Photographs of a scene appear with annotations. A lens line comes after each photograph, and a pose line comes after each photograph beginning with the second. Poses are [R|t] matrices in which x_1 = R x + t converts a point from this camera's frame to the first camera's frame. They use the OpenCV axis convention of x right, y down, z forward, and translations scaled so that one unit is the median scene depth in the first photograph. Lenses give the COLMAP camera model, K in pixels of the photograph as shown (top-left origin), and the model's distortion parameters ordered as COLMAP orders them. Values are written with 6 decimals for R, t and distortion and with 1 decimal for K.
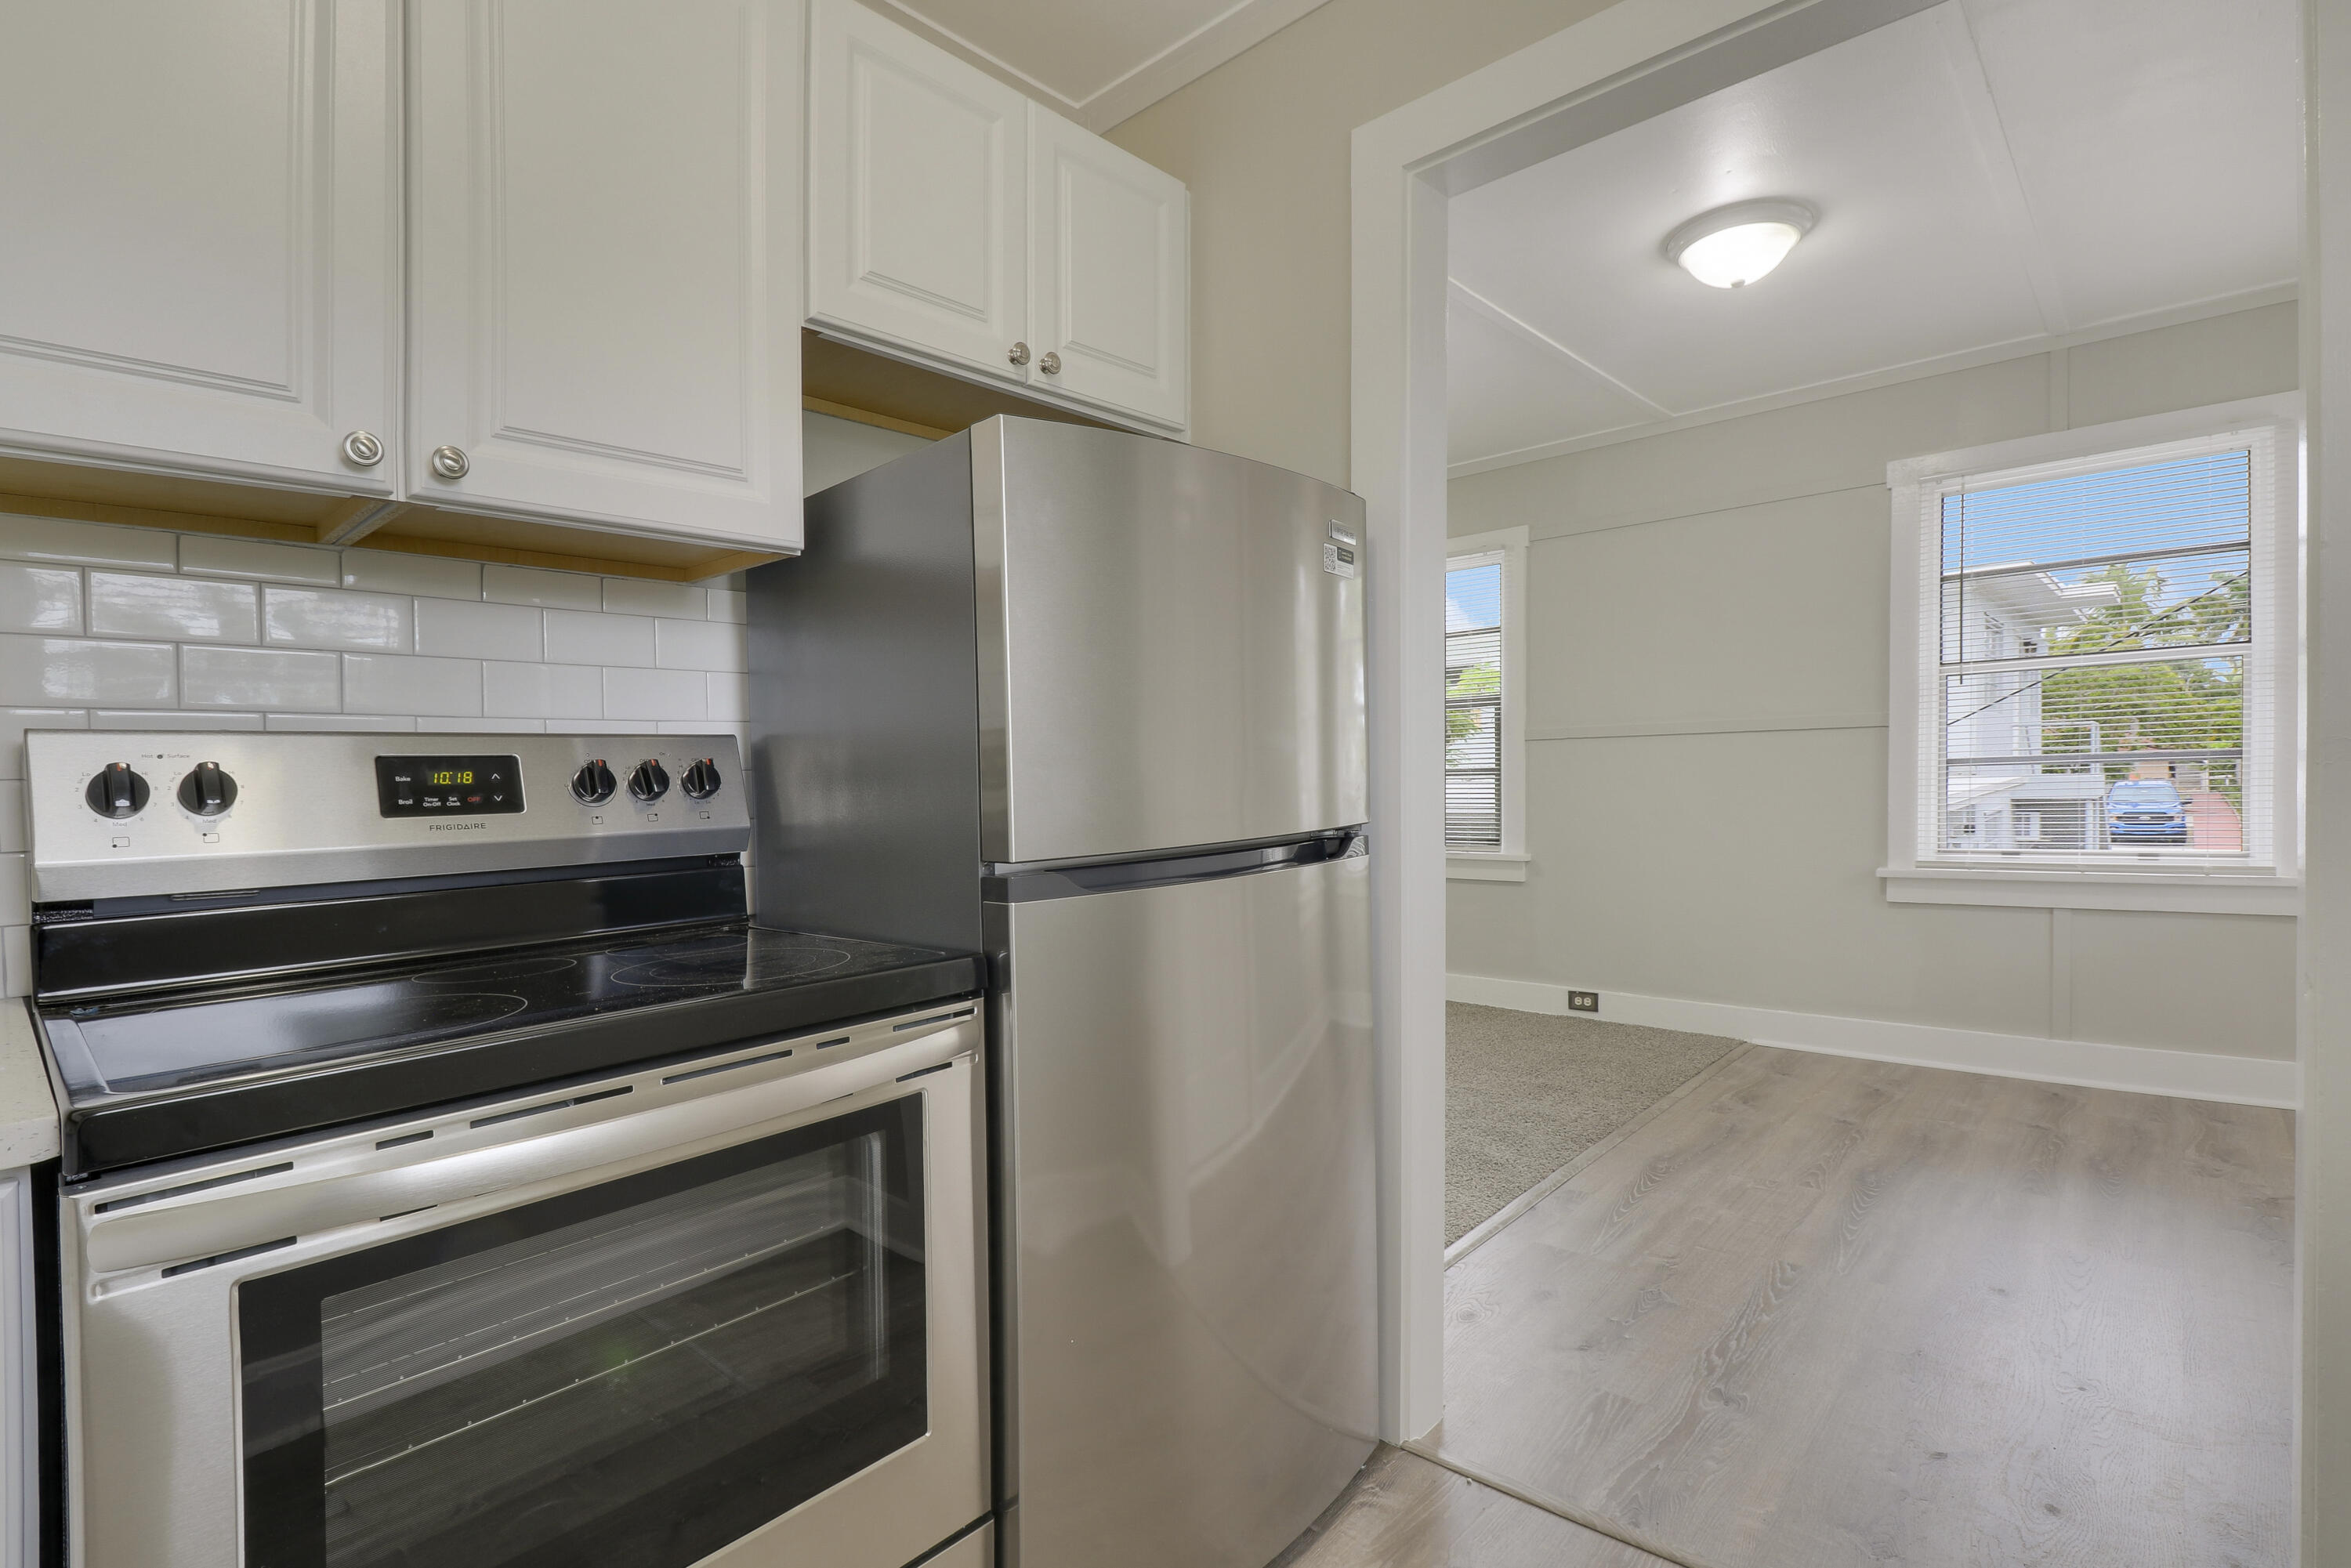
lens RADIAL K [[1116.0, 0, 1180.4], [0, 1116.0, 801.6], [0, 0, 1]] dist [0.002808, -0.009761]
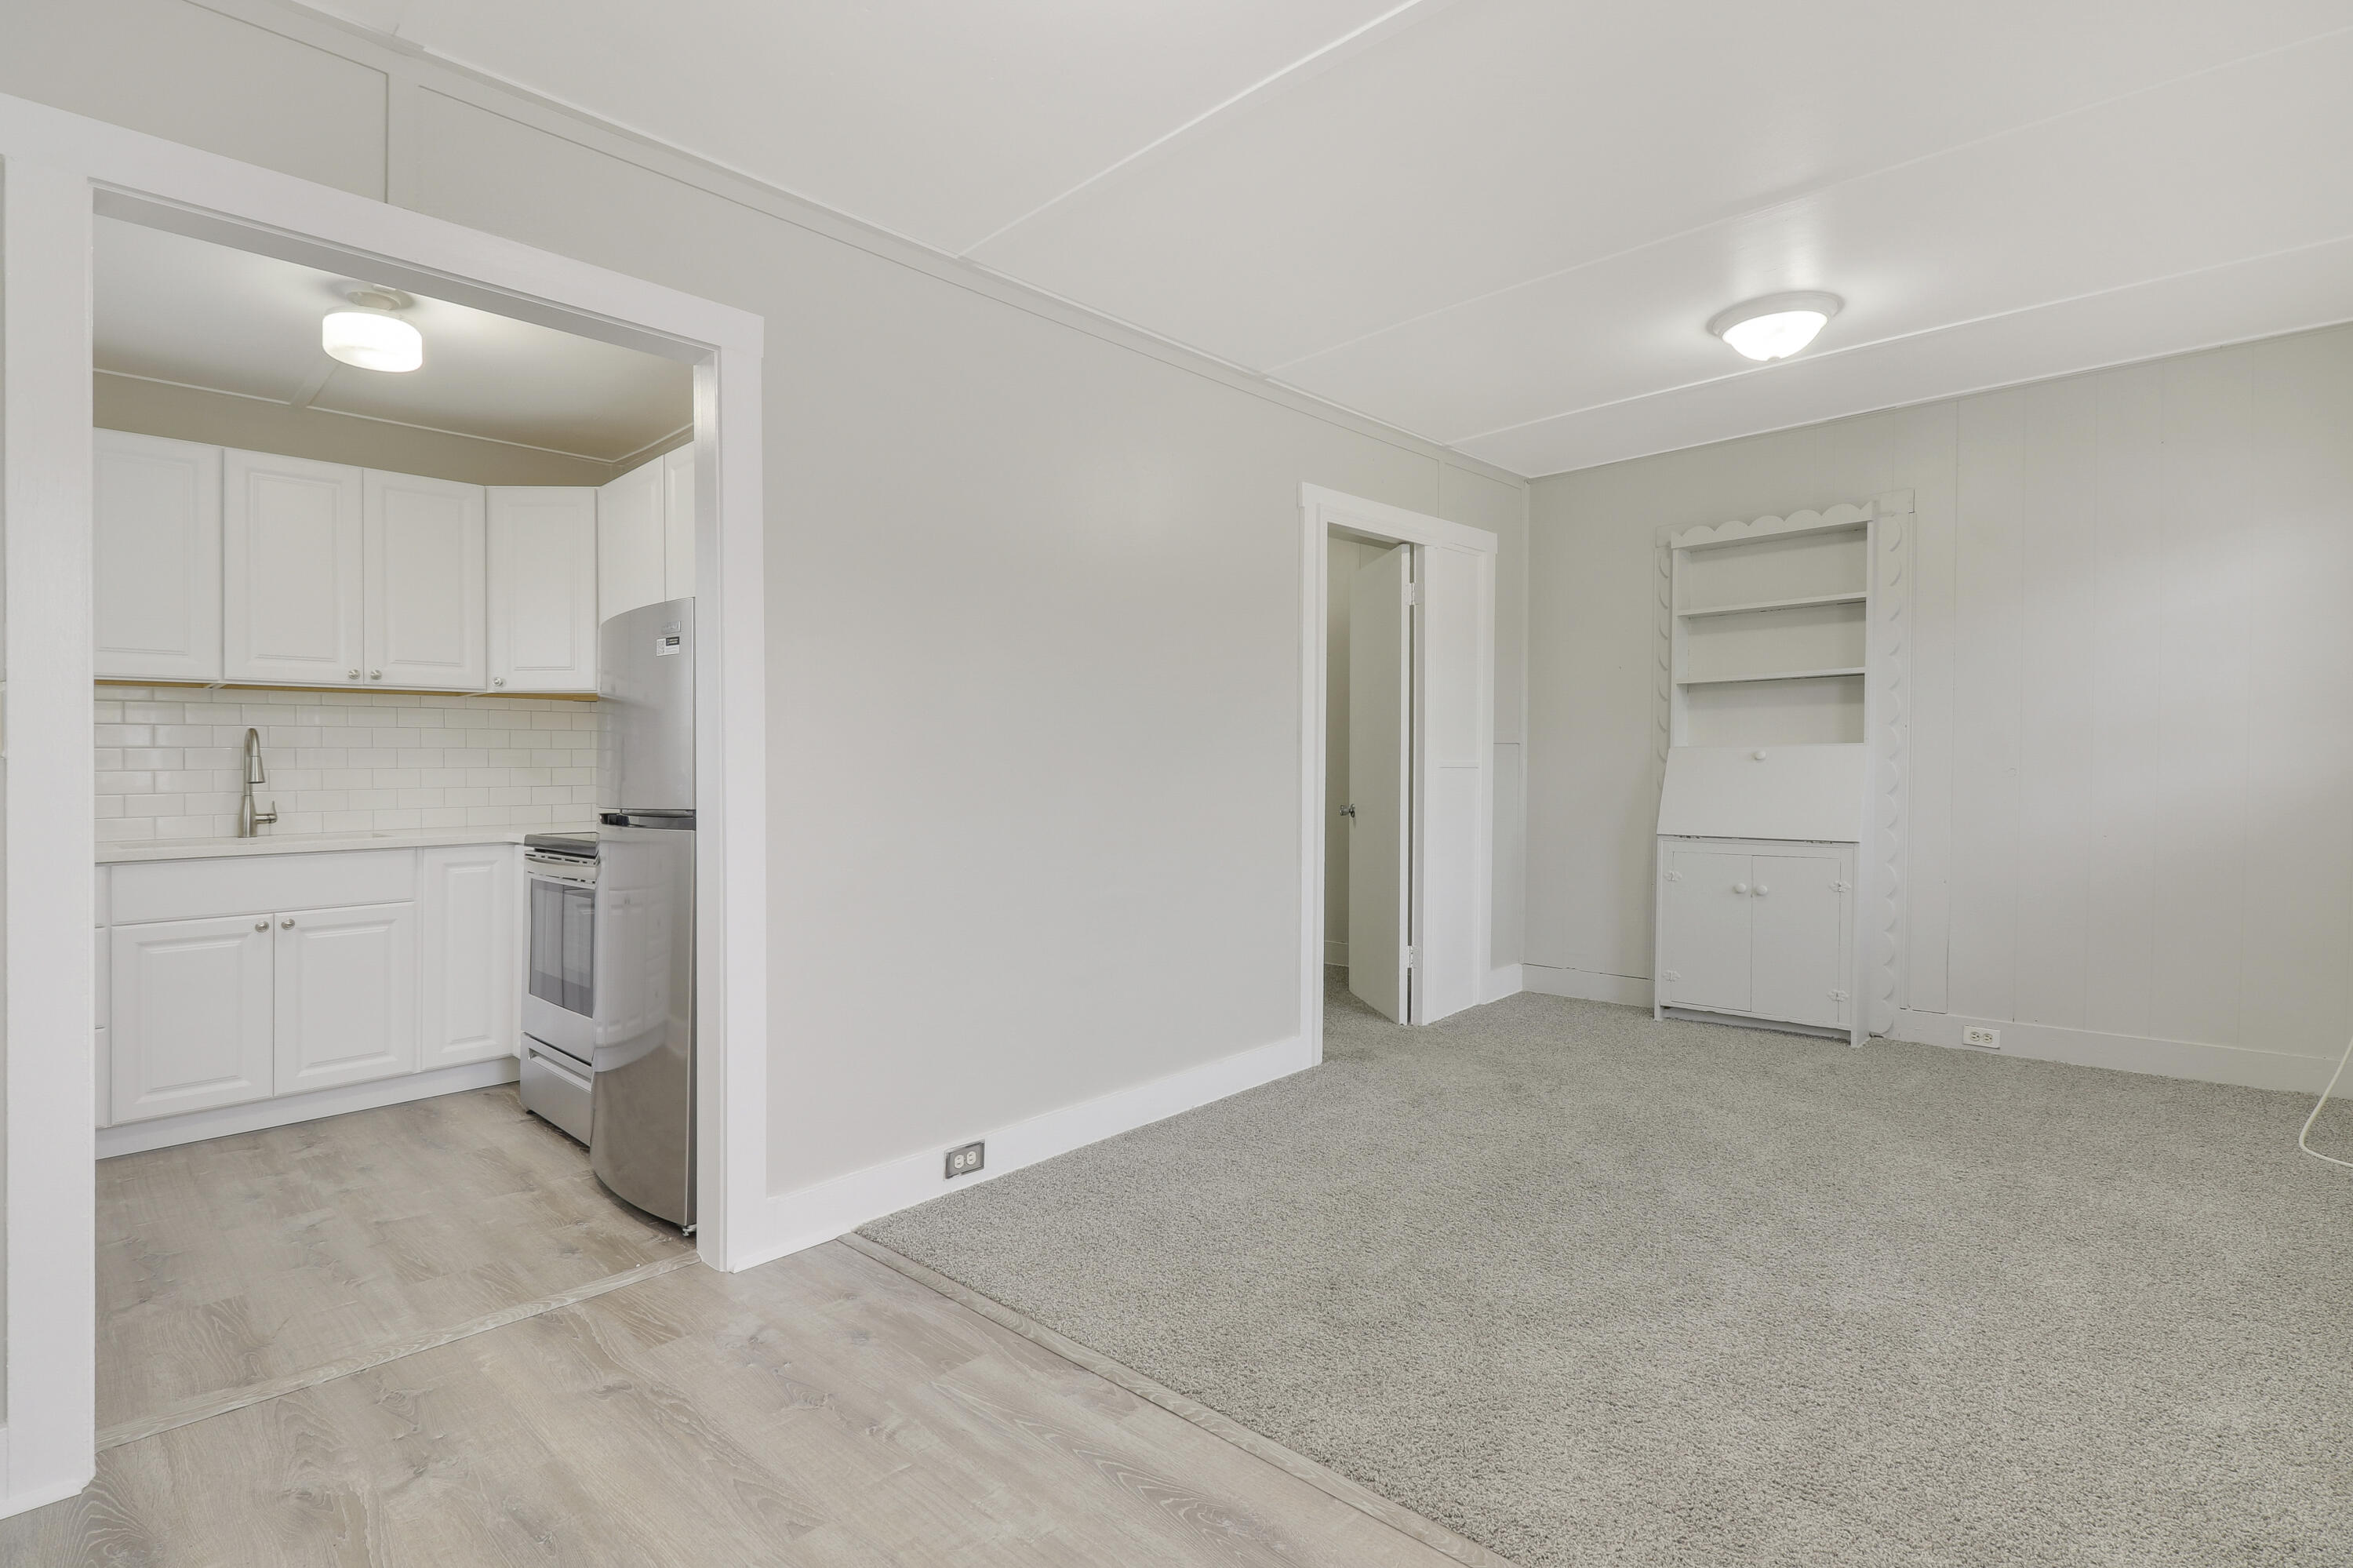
lens RADIAL K [[1114.0, 0, 1179.2], [0, 1114.0, 746.5], [0, 0, 1]] dist [0.001233, -0.012245]
pose [[-0.021440, 0.006401, -0.999750, 0.818277], [-0.017250, 0.999828, 0.006771, -0.041658], [0.999621, 0.017390, -0.021326, 0.836282]]
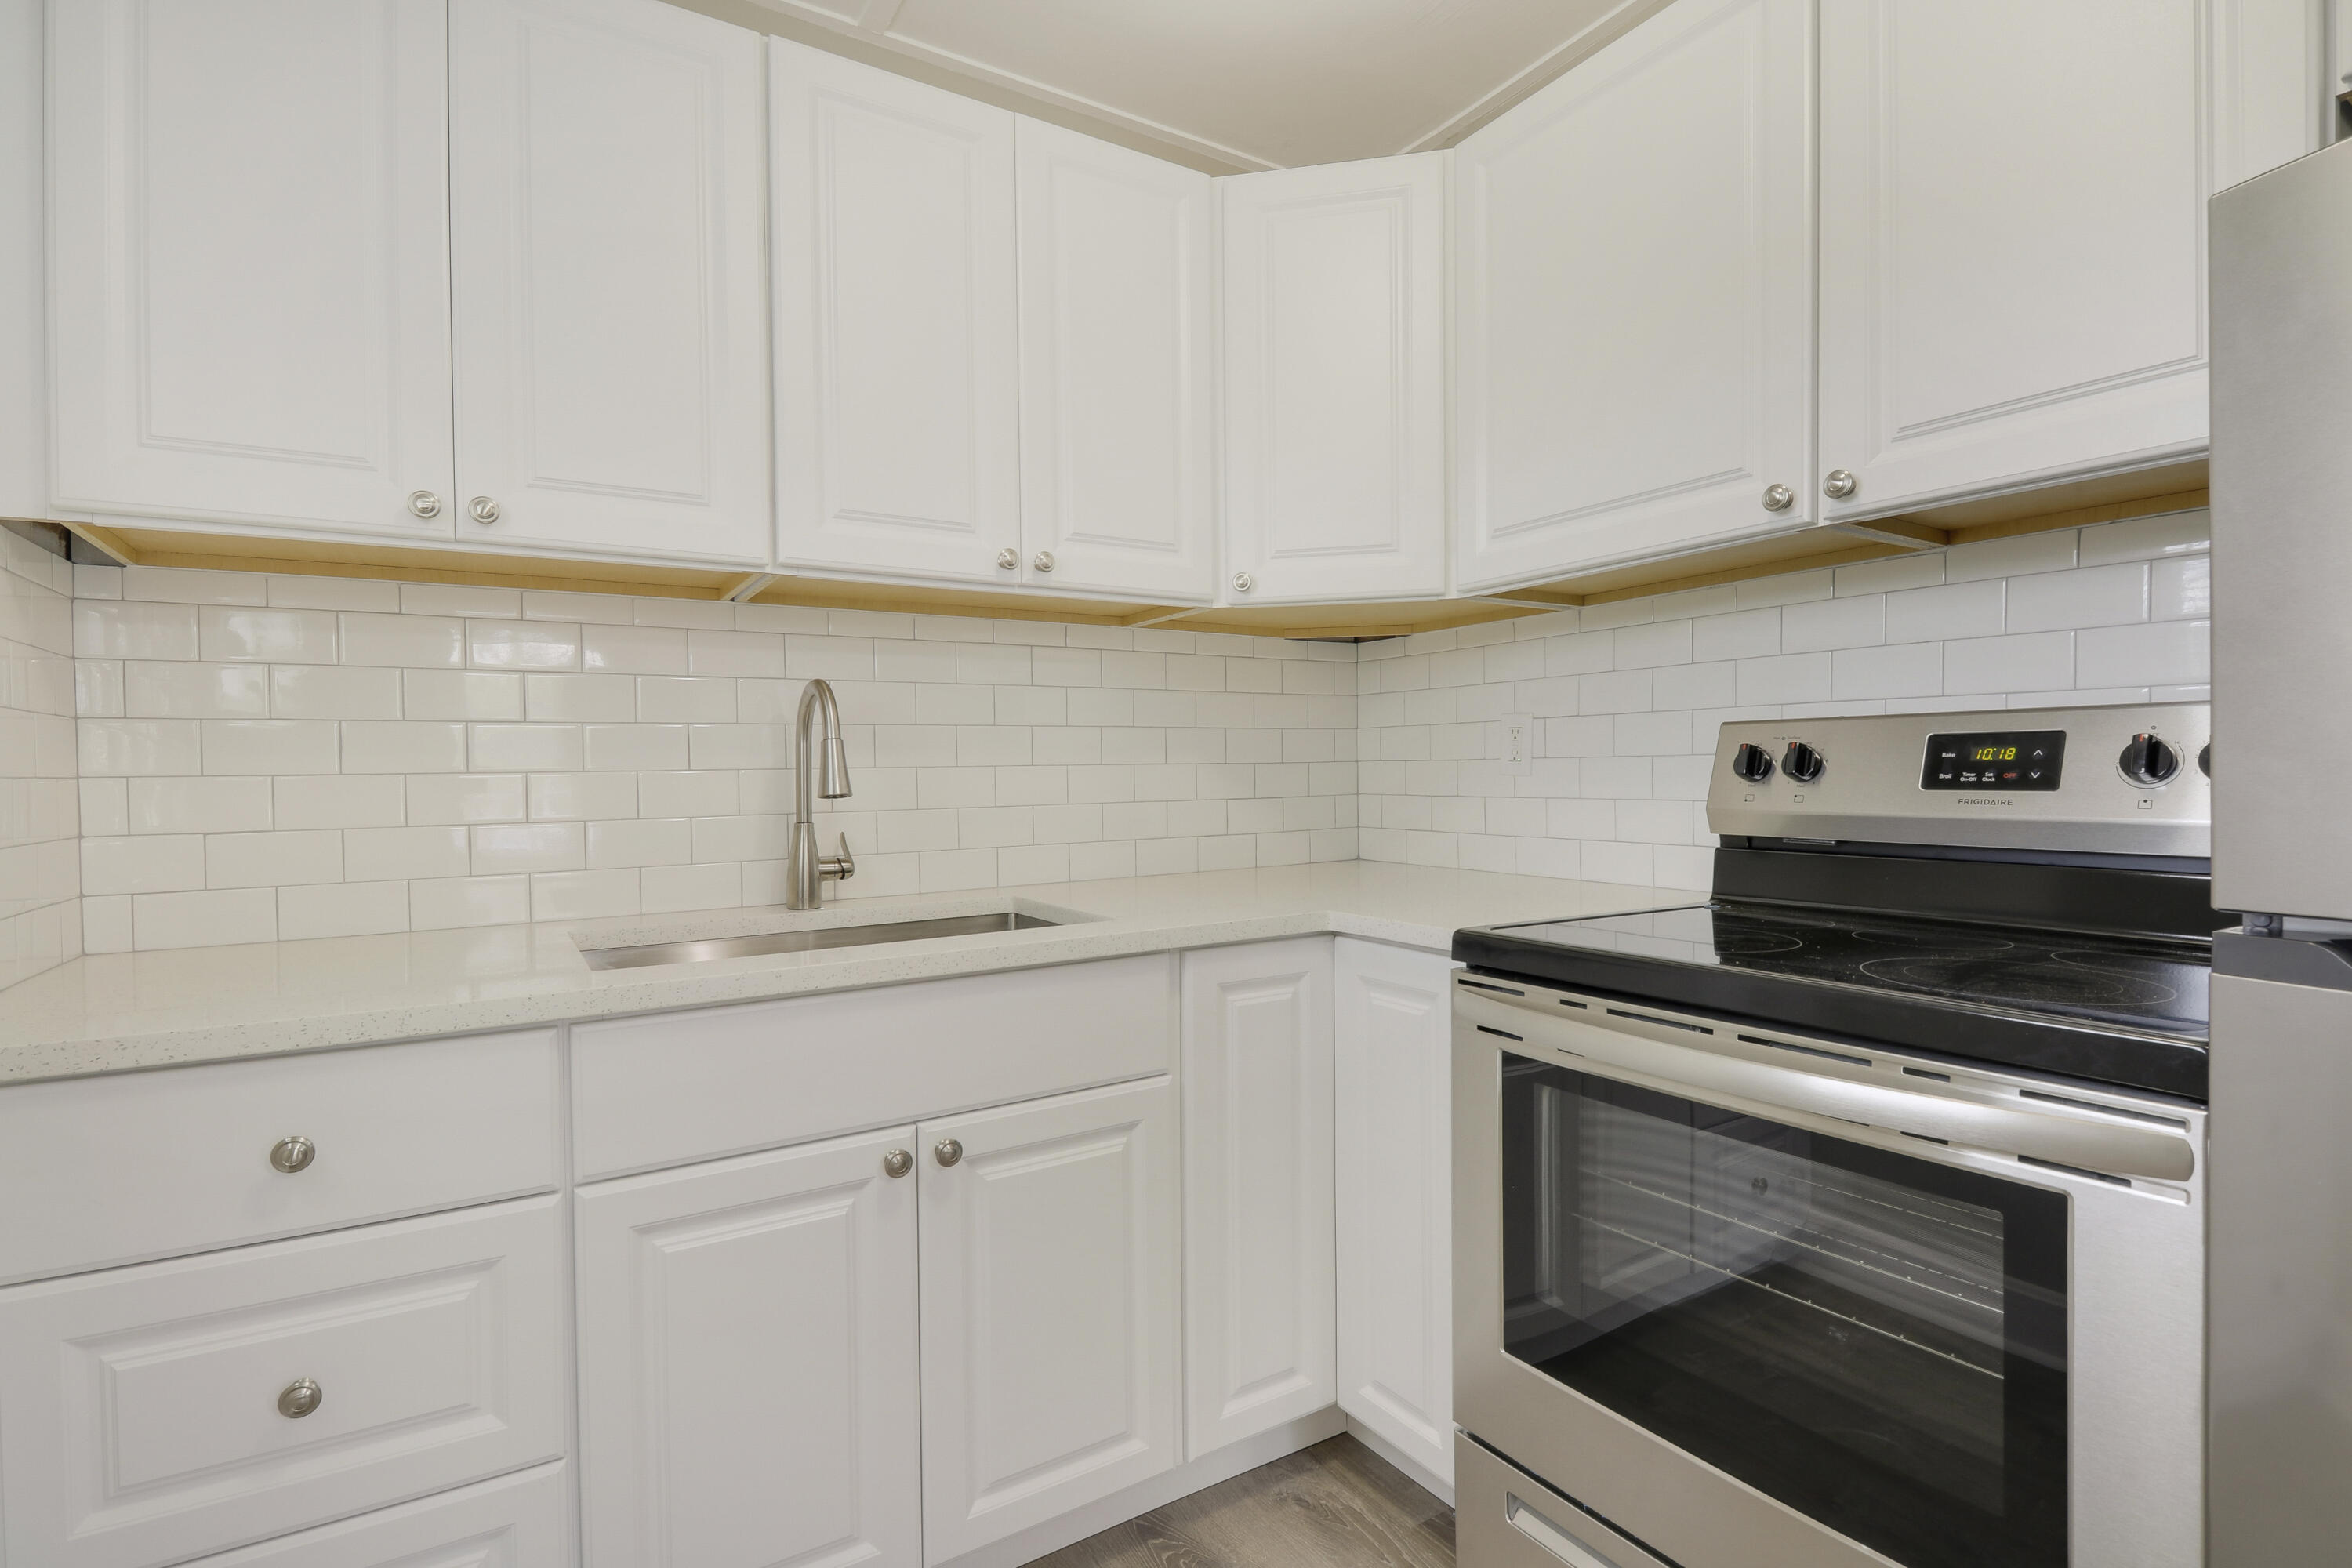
lens RADIAL K [[1106.3, 0, 1181.3], [0, 1106.3, 783.8], [0, 0, 1]] dist [-0.000526, -0.010863]
pose [[-0.275046, 0.036710, -0.960730, 0.193843], [-0.007567, 0.999157, 0.040345, -0.010647], [0.961401, 0.018367, -0.274536, 0.203652]]
